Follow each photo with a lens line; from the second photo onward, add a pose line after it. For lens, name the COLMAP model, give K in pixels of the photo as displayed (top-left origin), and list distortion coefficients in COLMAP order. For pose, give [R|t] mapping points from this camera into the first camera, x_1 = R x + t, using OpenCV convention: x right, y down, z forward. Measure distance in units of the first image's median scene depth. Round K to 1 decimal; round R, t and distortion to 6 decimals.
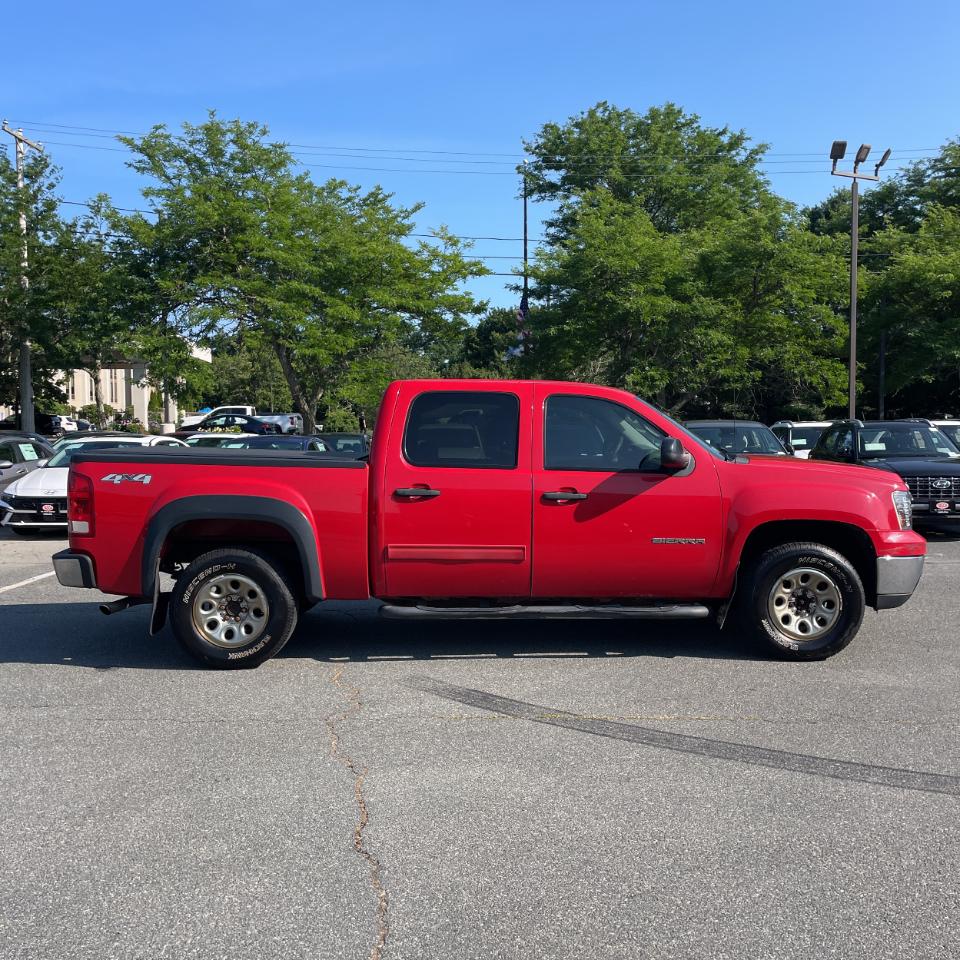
lens RADIAL K [[966.5, 0, 480.0], [0, 966.5, 480.0], [0, 0, 1]] dist [0.066420, -0.074285]
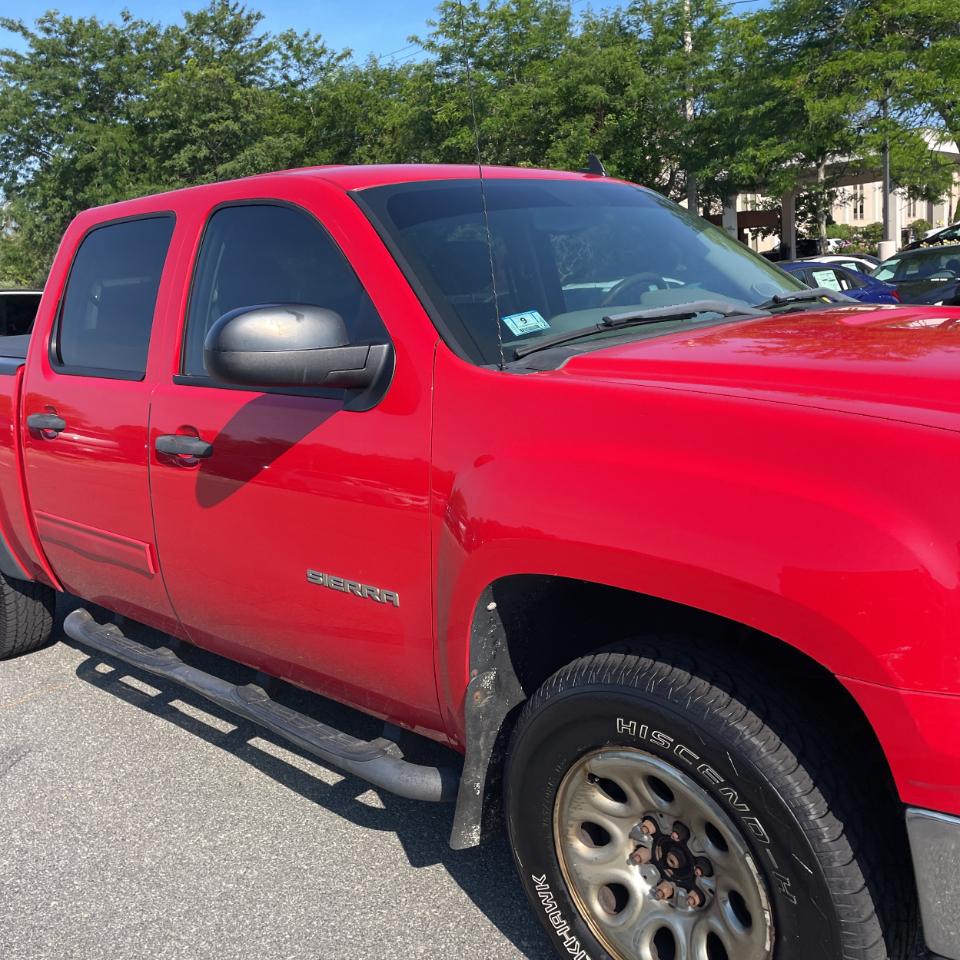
lens RADIAL K [[966.5, 0, 480.0], [0, 966.5, 480.0], [0, 0, 1]] dist [0.066420, -0.074285]
pose [[0.670531, 0.089683, -0.736441, 0.161519], [0.045186, 0.985887, 0.161202, -0.009970], [0.740505, -0.141367, 0.657015, 0.260614]]
